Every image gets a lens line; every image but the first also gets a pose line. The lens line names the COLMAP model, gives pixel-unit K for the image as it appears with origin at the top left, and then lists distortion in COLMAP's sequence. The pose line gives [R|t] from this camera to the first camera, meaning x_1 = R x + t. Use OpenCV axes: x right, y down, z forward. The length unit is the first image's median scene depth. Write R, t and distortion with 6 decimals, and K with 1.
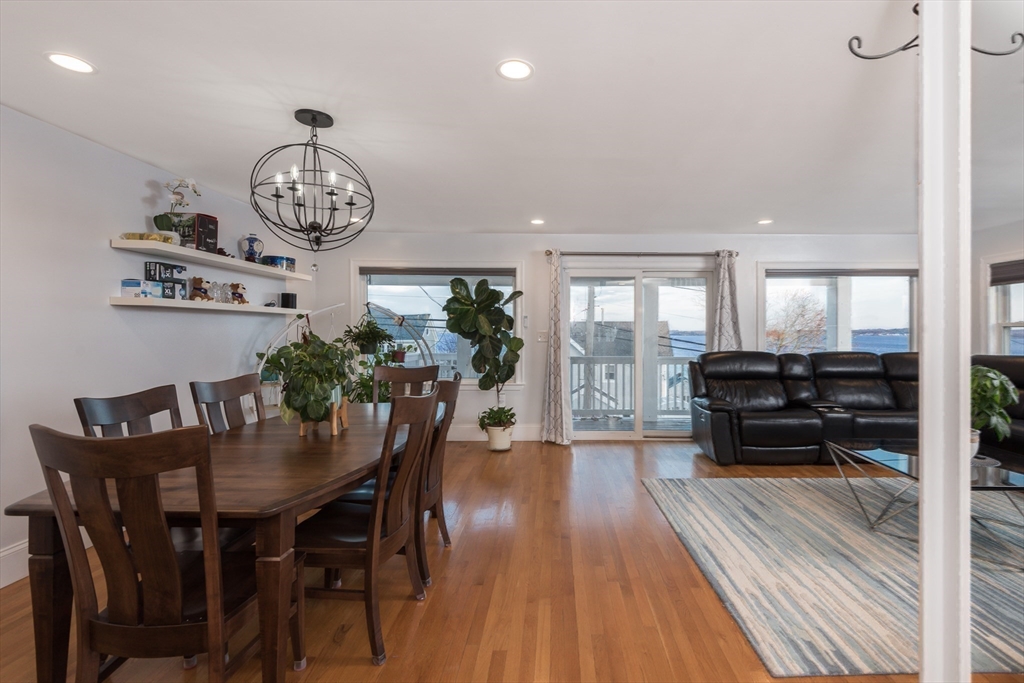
lens RADIAL K [[473.4, 0, 539.0], [0, 473.4, 362.8], [0, 0, 1]] dist [-0.023365, -0.000499]
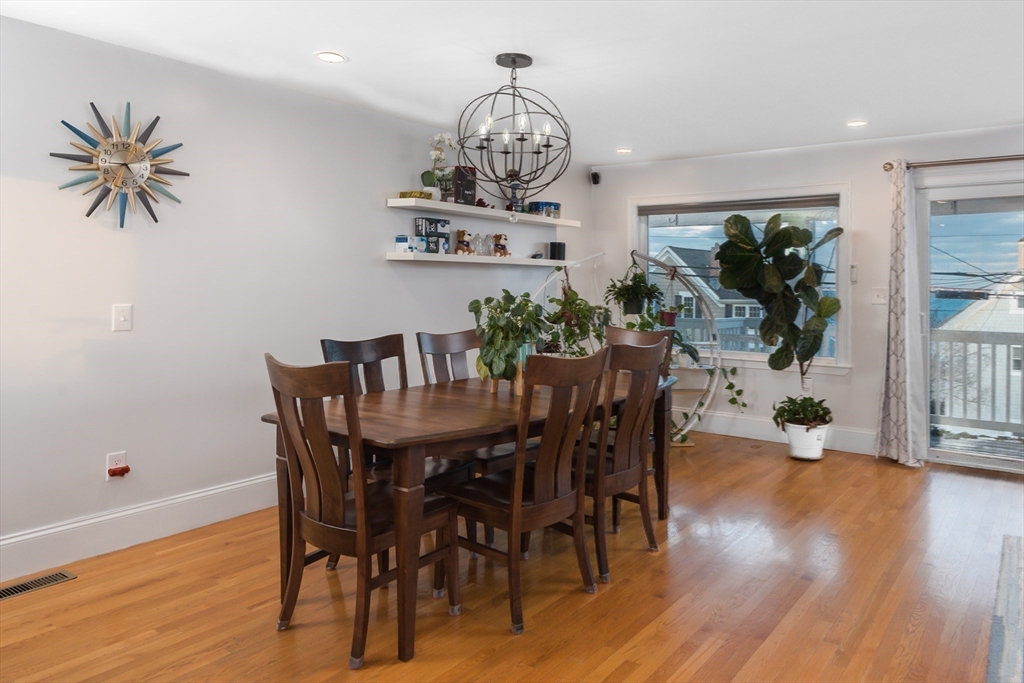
lens RADIAL K [[648.5, 0, 512.0], [0, 648.5, 341.5], [0, 0, 1]] dist [0.001418, 0.000511]
pose [[0.793885, 0.056821, -0.605407, 0.199207], [-0.045896, 0.998384, 0.033518, 0.001264], [0.606333, 0.001176, 0.795210, -0.025761]]
